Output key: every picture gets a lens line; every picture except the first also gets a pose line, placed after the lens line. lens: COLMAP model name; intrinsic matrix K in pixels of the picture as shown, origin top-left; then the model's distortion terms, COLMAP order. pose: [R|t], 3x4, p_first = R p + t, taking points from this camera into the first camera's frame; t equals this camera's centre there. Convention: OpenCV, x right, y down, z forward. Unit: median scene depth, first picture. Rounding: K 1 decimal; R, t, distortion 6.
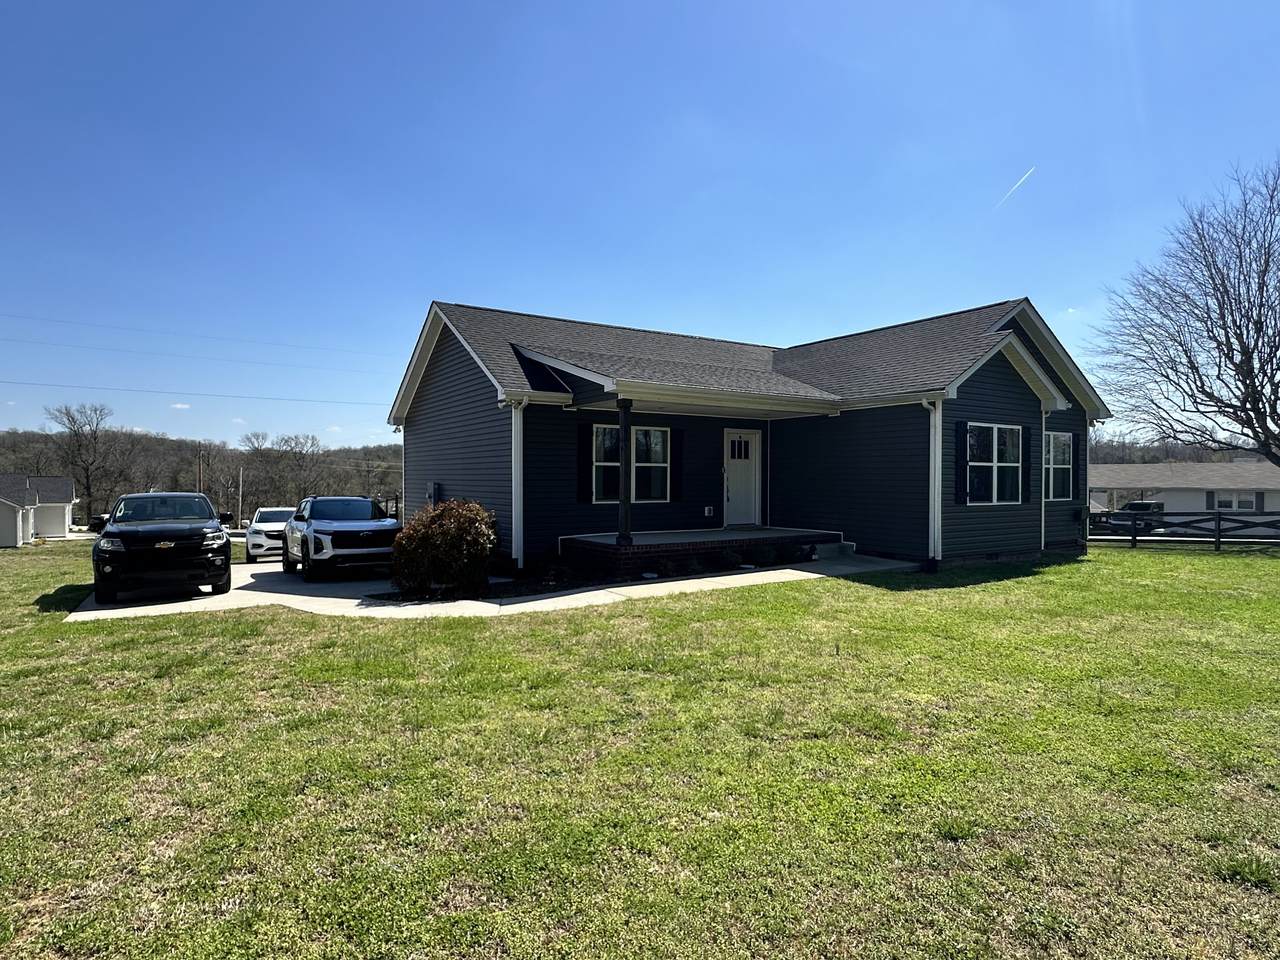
lens RADIAL K [[698.8, 0, 640.0], [0, 698.8, 480.0], [0, 0, 1]] dist [-0.011760, -0.000085]
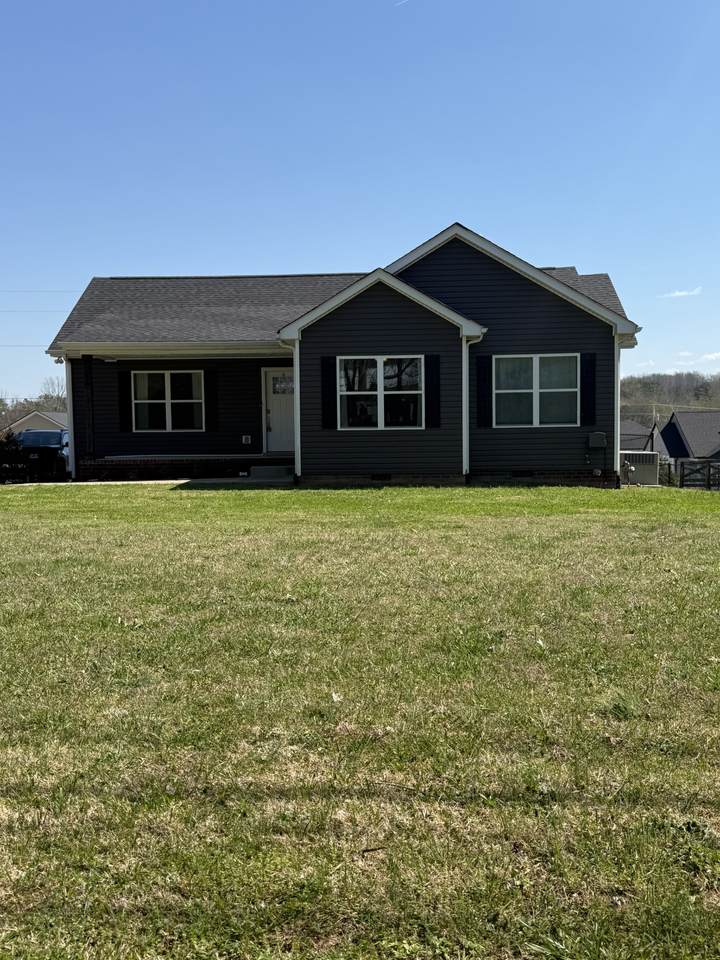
lens RADIAL K [[1035.5, 0, 360.0], [0, 1035.5, 480.0], [0, 0, 1]] dist [0.228599, -0.405052]
pose [[0.811670, 0.016507, -0.583883, 1.390531], [0.012429, 0.998886, 0.045517, 0.038690], [0.583984, -0.044202, 0.810561, -0.337812]]
